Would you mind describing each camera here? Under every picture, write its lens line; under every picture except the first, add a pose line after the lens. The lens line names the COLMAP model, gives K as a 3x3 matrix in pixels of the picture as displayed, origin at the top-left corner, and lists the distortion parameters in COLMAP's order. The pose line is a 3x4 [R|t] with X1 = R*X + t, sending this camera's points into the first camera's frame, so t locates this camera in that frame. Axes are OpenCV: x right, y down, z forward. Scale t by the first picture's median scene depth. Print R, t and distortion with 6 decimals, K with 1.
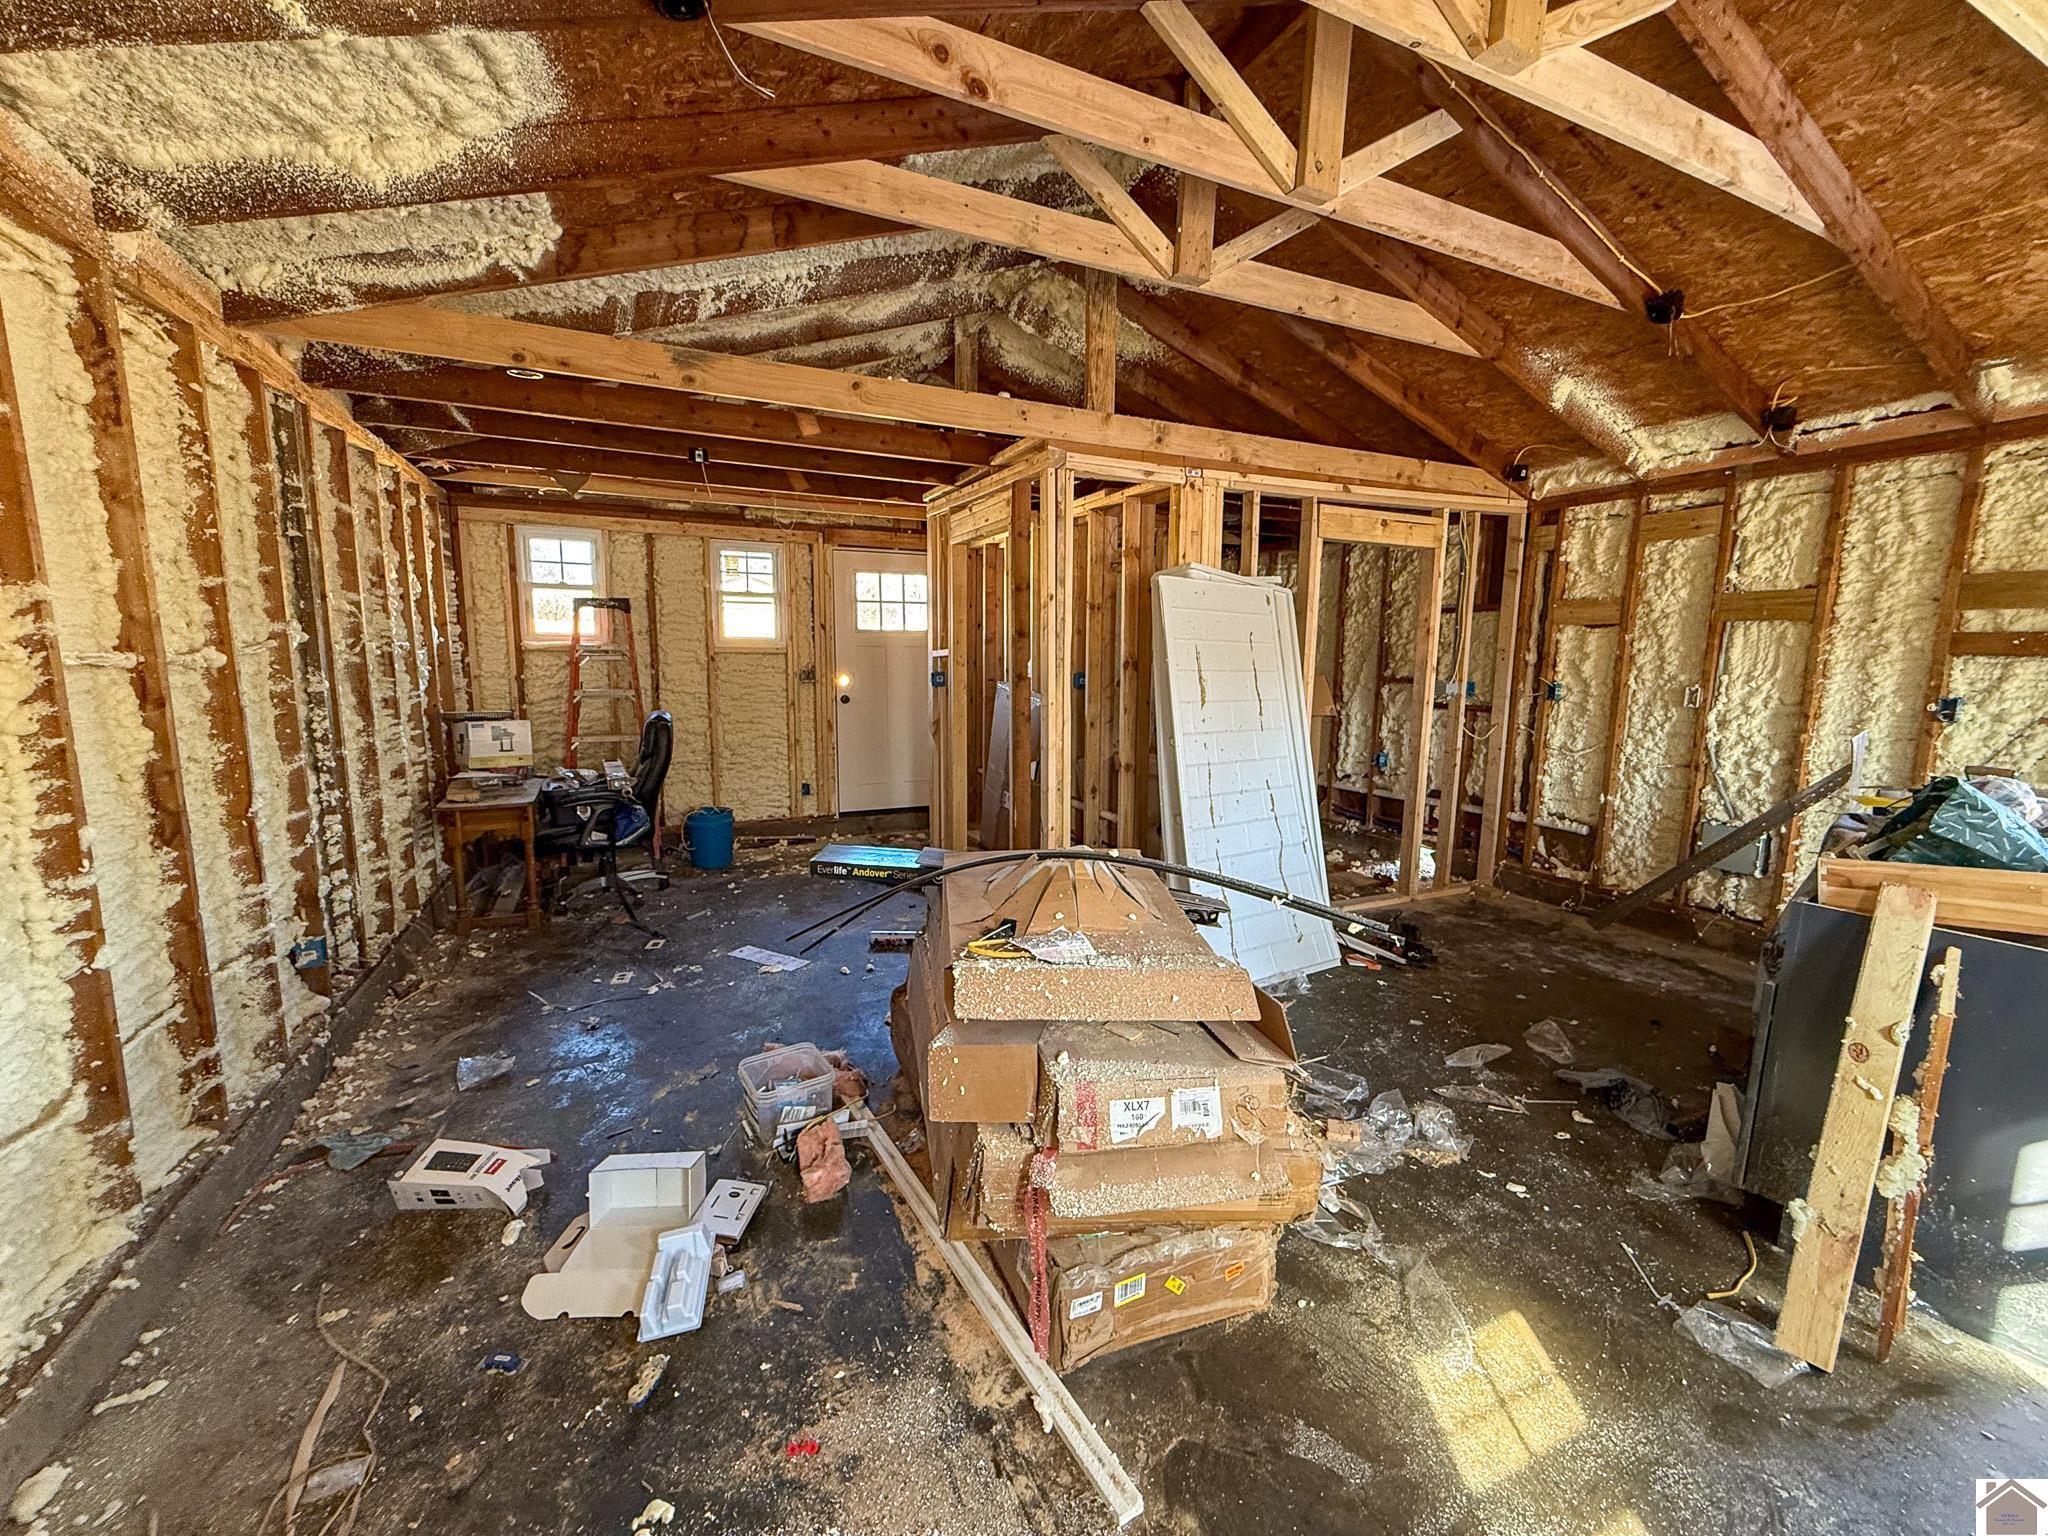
lens RADIAL K [[825.5, 0, 1017.6], [0, 825.5, 764.9], [0, 0, 1]] dist [-0.002011, 0.000005]
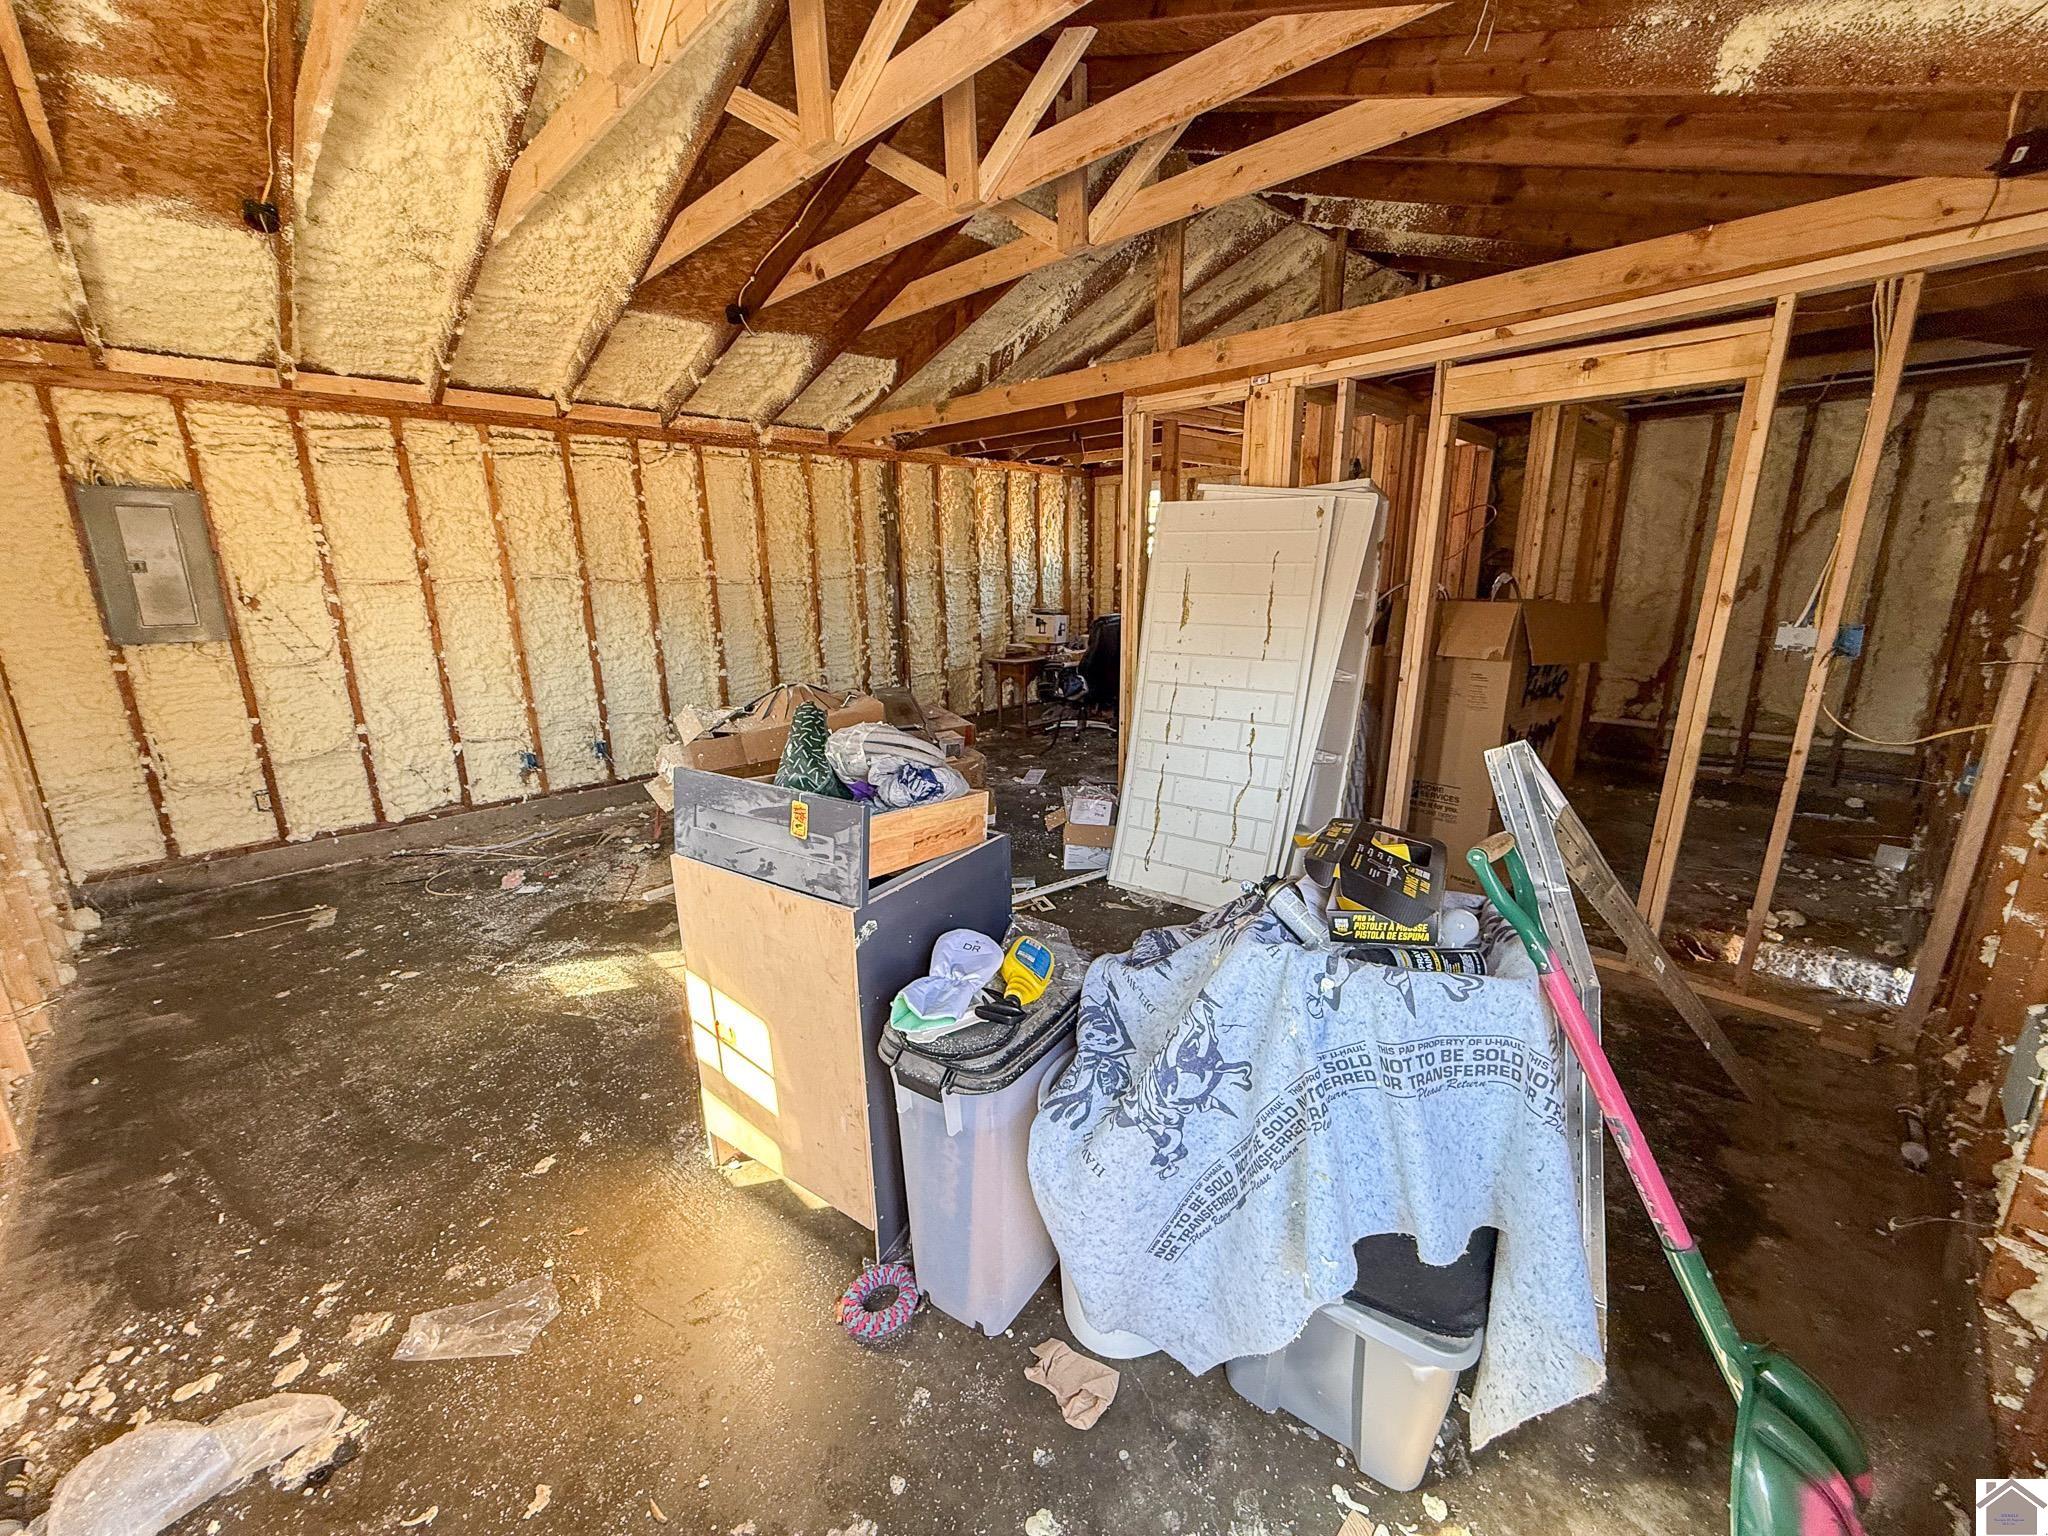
lens RADIAL K [[825.5, 0, 1017.6], [0, 825.5, 764.9], [0, 0, 1]] dist [-0.002011, 0.000005]
pose [[0.336919, 0.210351, -0.917735, 1.078016], [-0.109049, 0.976882, 0.183874, -0.065815], [0.935197, 0.038127, 0.352069, 0.420391]]
